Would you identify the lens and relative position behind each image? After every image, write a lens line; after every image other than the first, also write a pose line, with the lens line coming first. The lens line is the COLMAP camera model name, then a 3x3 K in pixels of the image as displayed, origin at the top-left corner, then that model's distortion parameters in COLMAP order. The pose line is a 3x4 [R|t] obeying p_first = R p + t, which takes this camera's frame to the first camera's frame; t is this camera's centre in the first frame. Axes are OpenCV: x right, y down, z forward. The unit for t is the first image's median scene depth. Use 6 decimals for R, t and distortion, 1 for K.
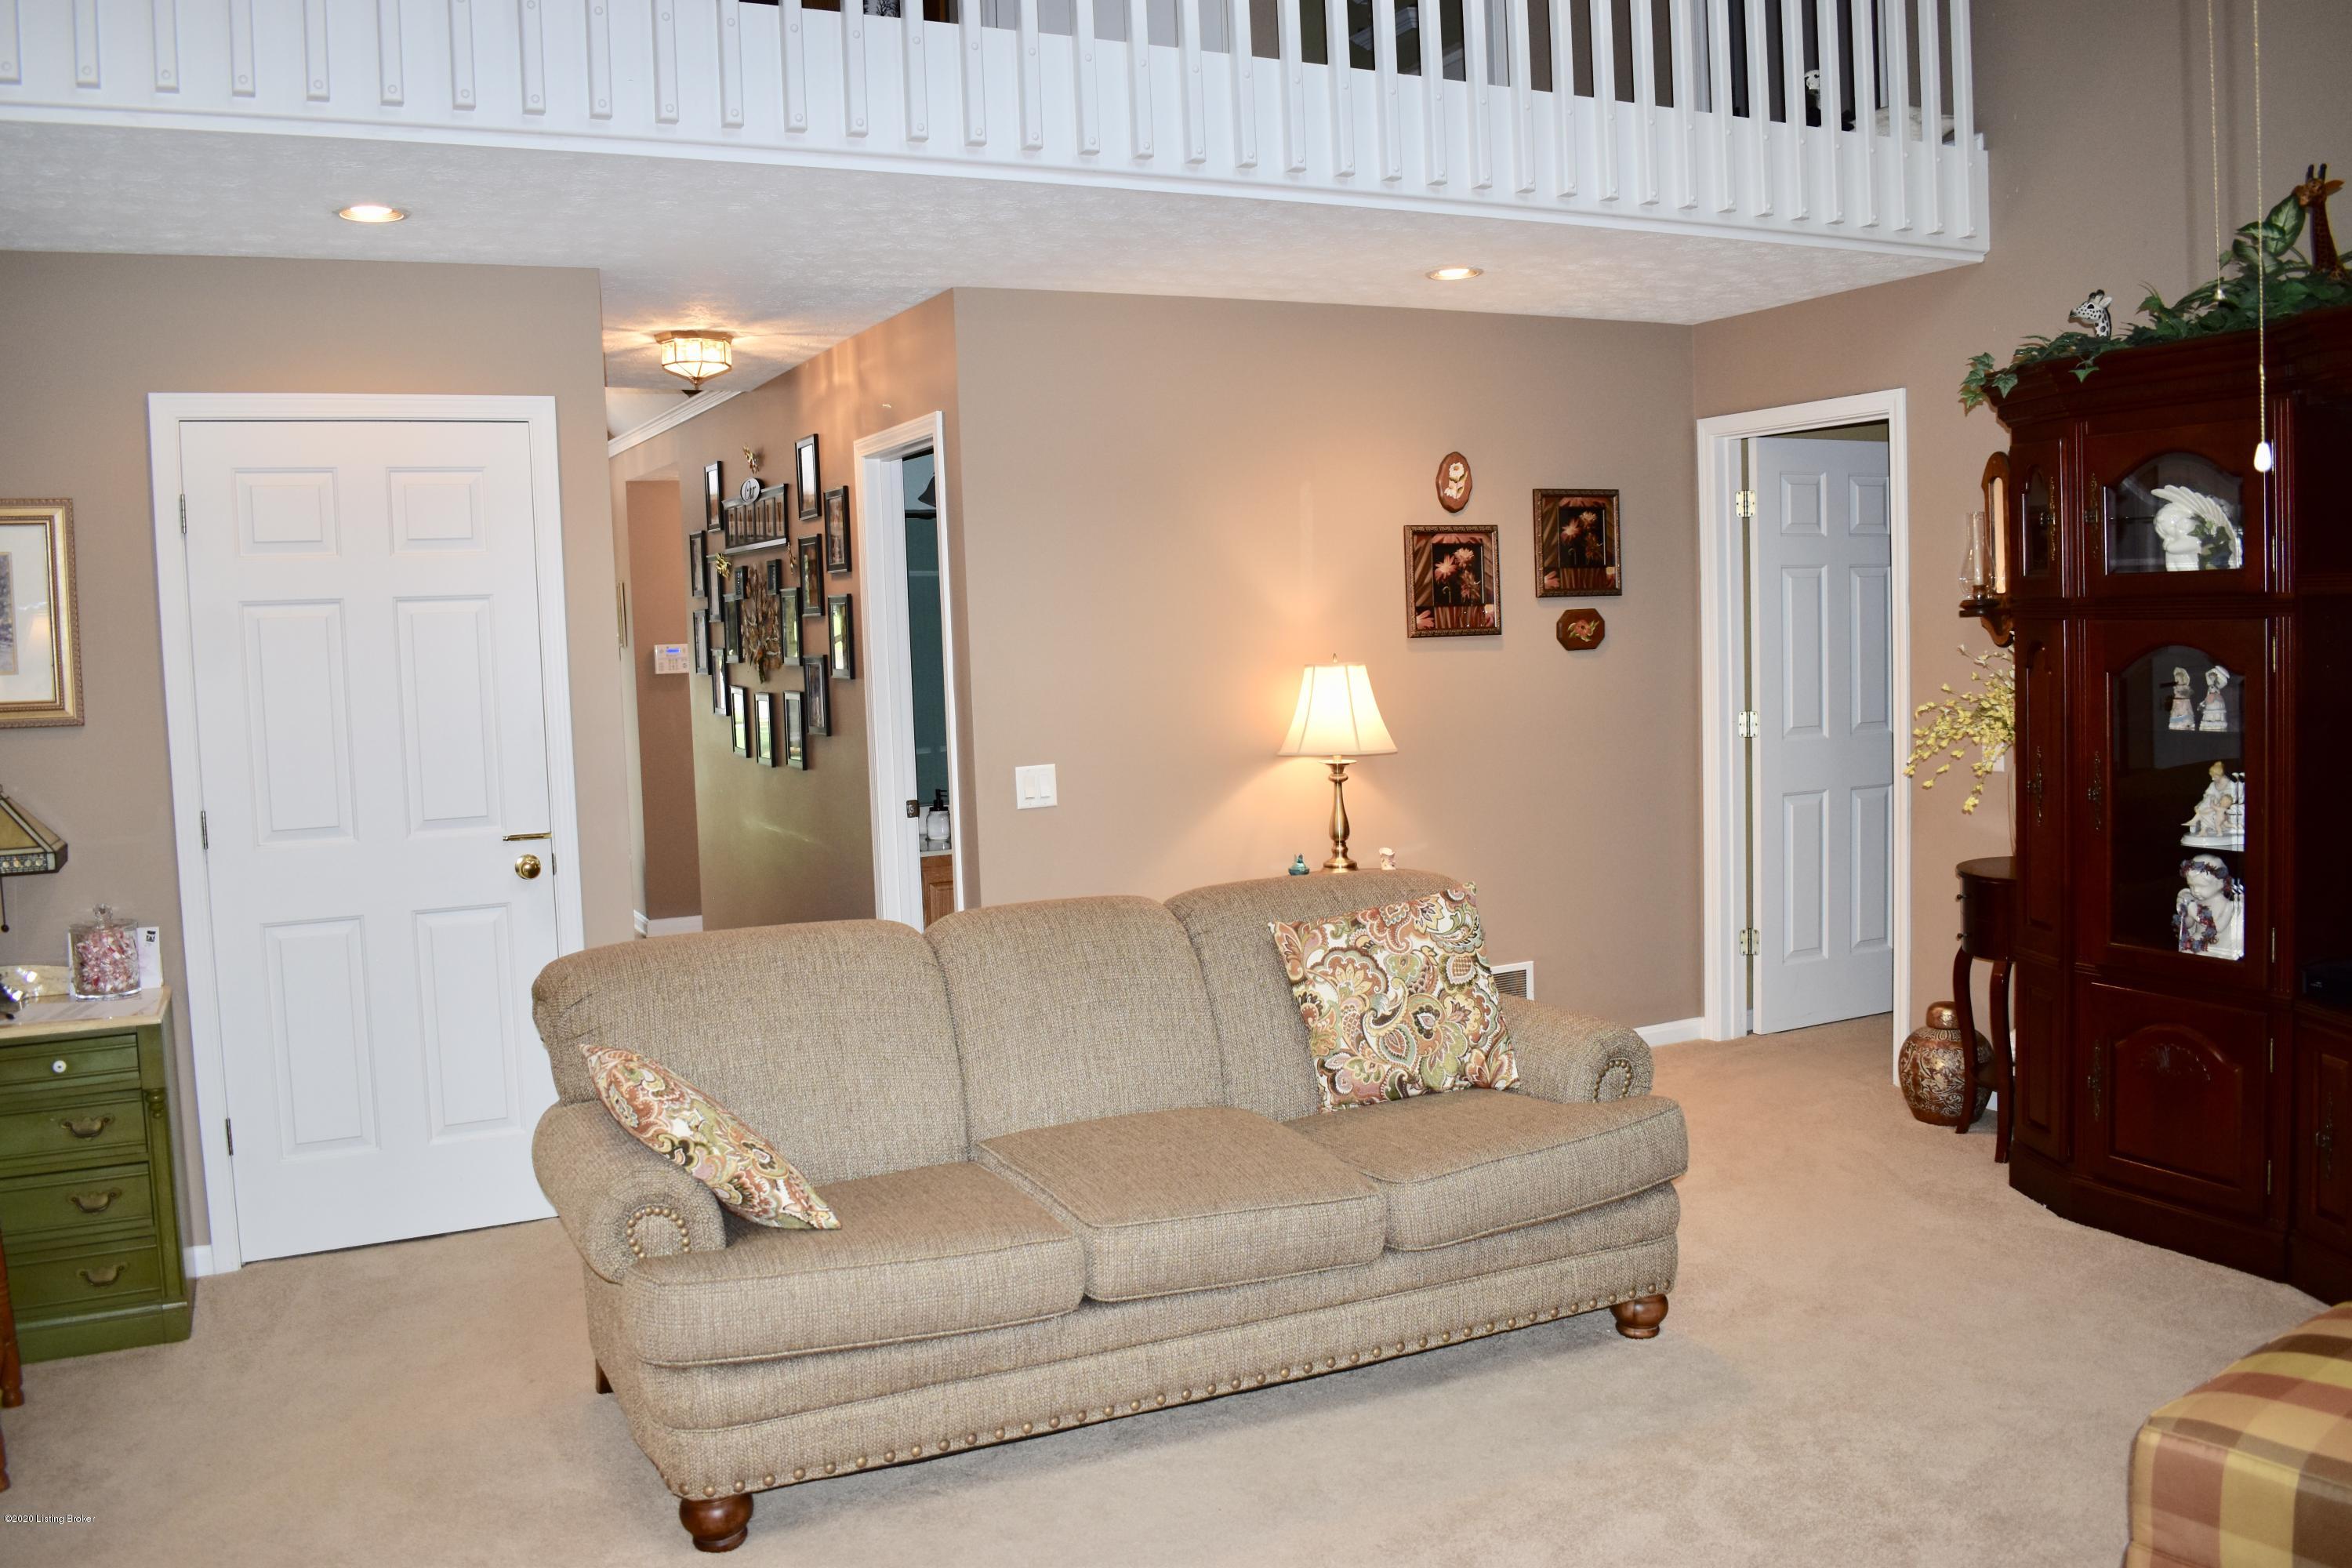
lens RADIAL K [[1927.1, 0, 1176.0], [0, 1927.1, 784.0], [0, 0, 1]] dist [-0.080138, 0.012807]
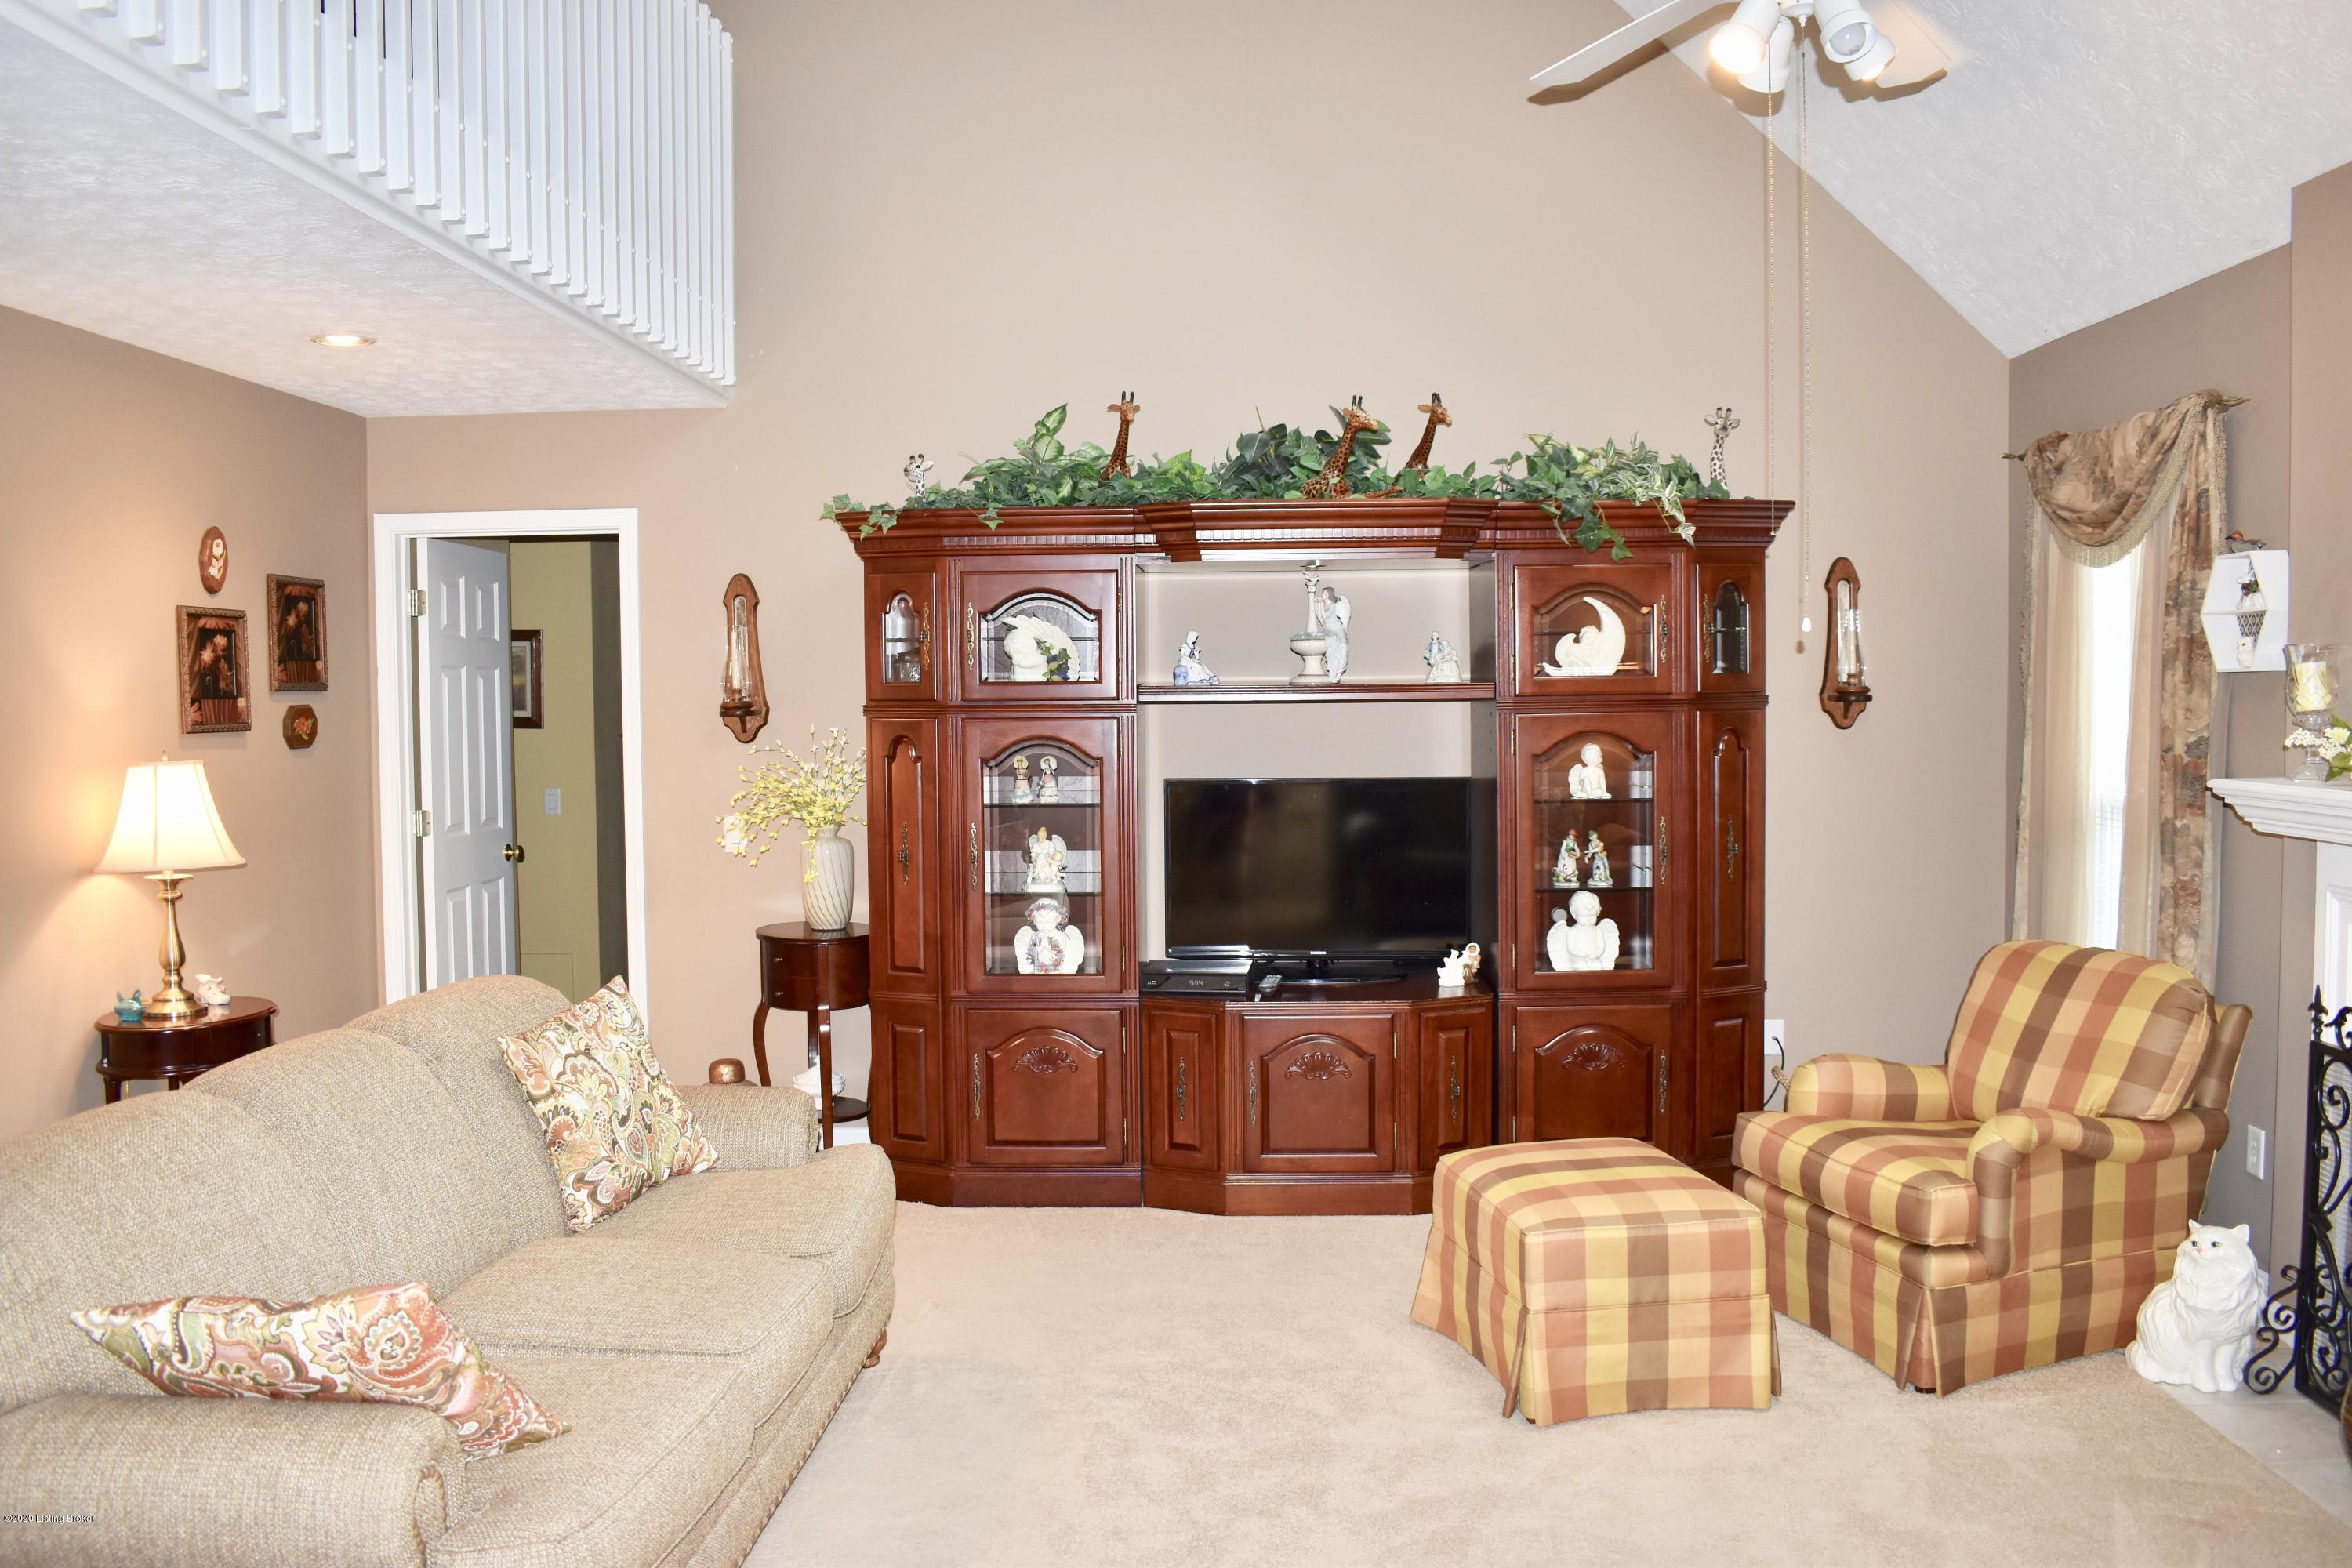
lens RADIAL K [[1918.9, 0, 1176.0], [0, 1918.9, 784.0], [0, 0, 1]] dist [-0.083243, -0.002839]
pose [[0.474520, -0.013632, 0.880139, -0.553586], [0.066141, 0.997606, -0.020208, -0.008085], [-0.877756, 0.067803, 0.474285, 0.268506]]
